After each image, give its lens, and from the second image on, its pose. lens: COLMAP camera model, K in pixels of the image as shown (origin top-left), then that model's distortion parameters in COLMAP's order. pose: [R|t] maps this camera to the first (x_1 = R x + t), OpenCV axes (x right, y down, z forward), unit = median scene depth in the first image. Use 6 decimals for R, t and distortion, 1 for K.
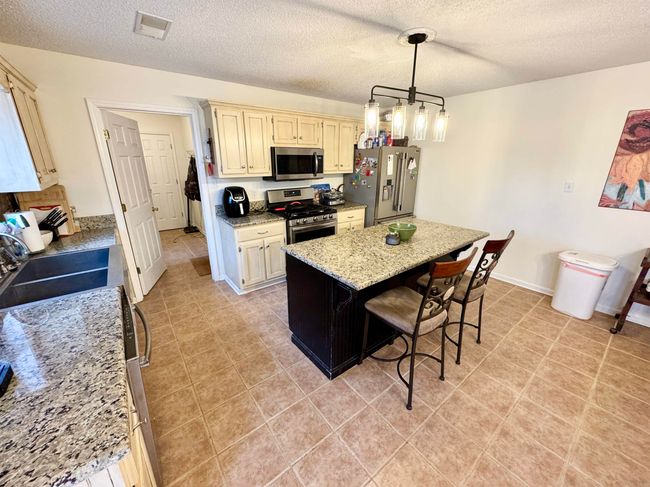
lens RADIAL K [[259.4, 0, 324.6], [0, 259.4, 241.7], [0, 0, 1]] dist [0.000322, 0.000230]
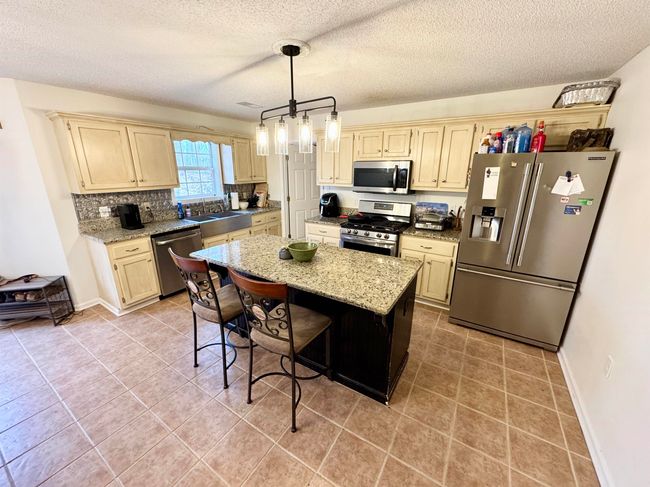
lens RADIAL K [[259.4, 0, 323.5], [0, 259.4, 240.8], [0, 0, 1]] dist [0.000322, 0.000230]
pose [[0.338699, 0.252223, -0.906458, 1.323094], [-0.290234, 0.944427, 0.154341, -0.272485], [0.895012, 0.210810, 0.393080, 0.799953]]
